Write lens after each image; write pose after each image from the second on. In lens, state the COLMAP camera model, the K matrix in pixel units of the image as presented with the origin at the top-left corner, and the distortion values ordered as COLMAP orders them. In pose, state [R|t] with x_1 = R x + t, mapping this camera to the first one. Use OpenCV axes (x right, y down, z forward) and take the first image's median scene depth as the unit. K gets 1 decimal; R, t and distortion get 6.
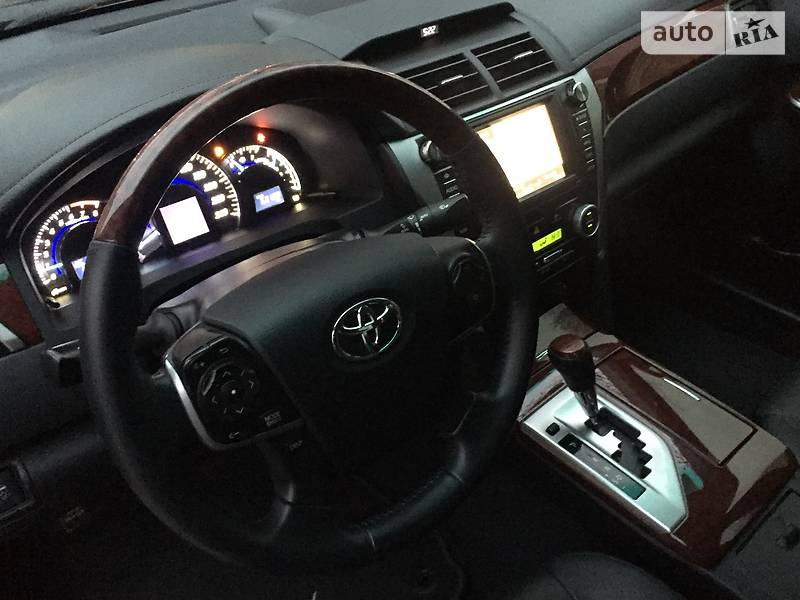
lens RADIAL K [[692.9, 0, 400.0], [0, 692.9, 300.0], [0, 0, 1]] dist [0.011714, 0.003459]
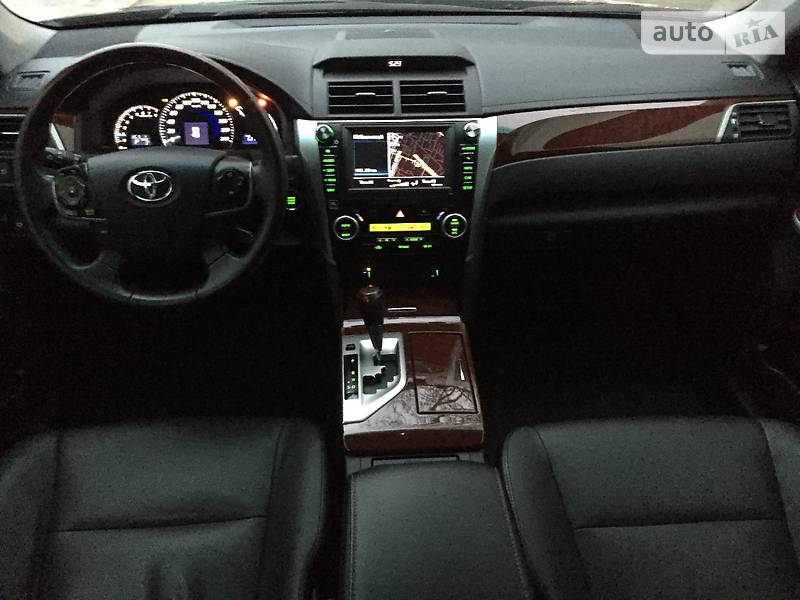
lens RADIAL K [[680.6, 0, 400.0], [0, 680.6, 300.0], [0, 0, 1]] dist [0.078861, -0.104577]
pose [[0.802918, 0.360884, -0.474431, 0.951801], [-0.377031, 0.923936, 0.064727, -0.029839], [0.461703, 0.126905, 0.877910, -0.198806]]
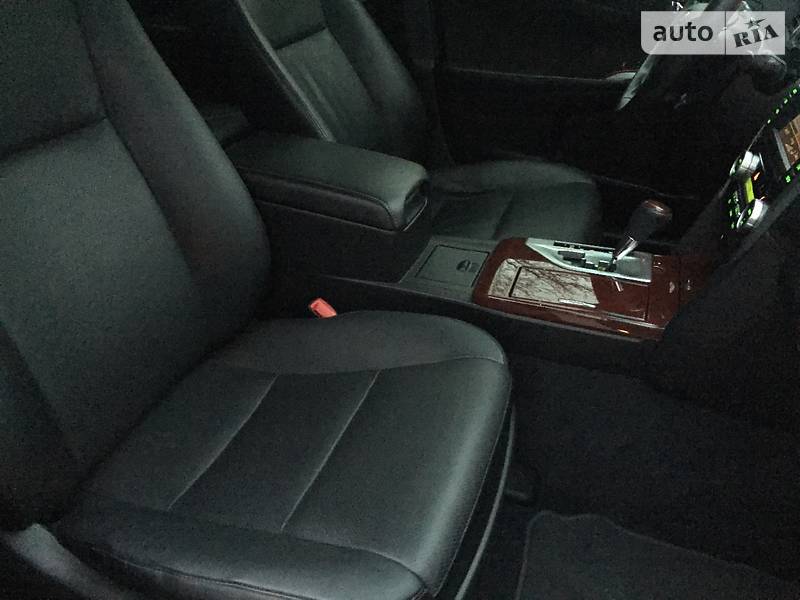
lens RADIAL K [[680.6, 0, 400.0], [0, 680.6, 300.0], [0, 0, 1]] dist [0.078861, -0.104577]
pose [[-0.866938, 0.265640, -0.421727, 1.240896], [-0.302249, 0.392605, 0.868624, -0.829620], [0.396313, 0.880510, -0.260075, 1.281532]]
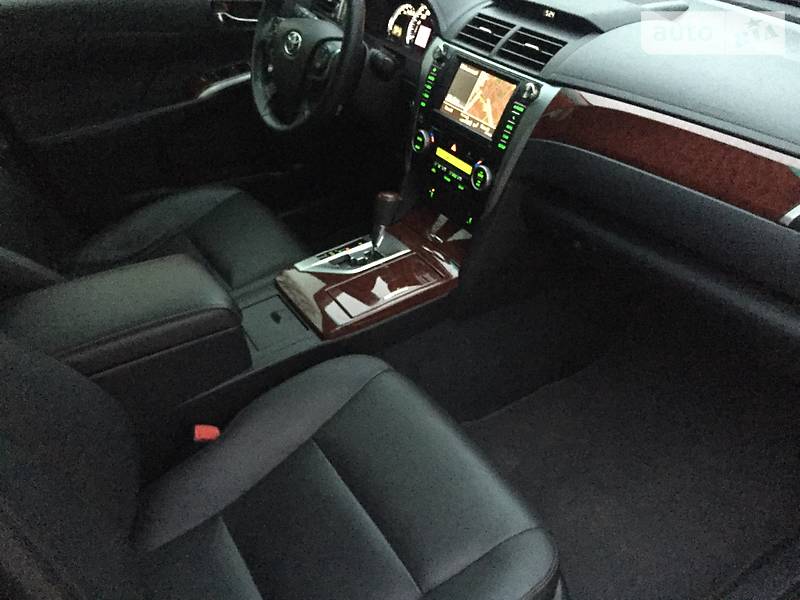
lens RADIAL K [[680.6, 0, 400.0], [0, 680.6, 300.0], [0, 0, 1]] dist [0.078861, -0.104577]
pose [[-0.130145, 0.613171, -0.779156, 1.610008], [-0.573623, 0.594407, 0.563594, -0.689693], [0.808715, 0.520290, 0.274370, 0.703704]]
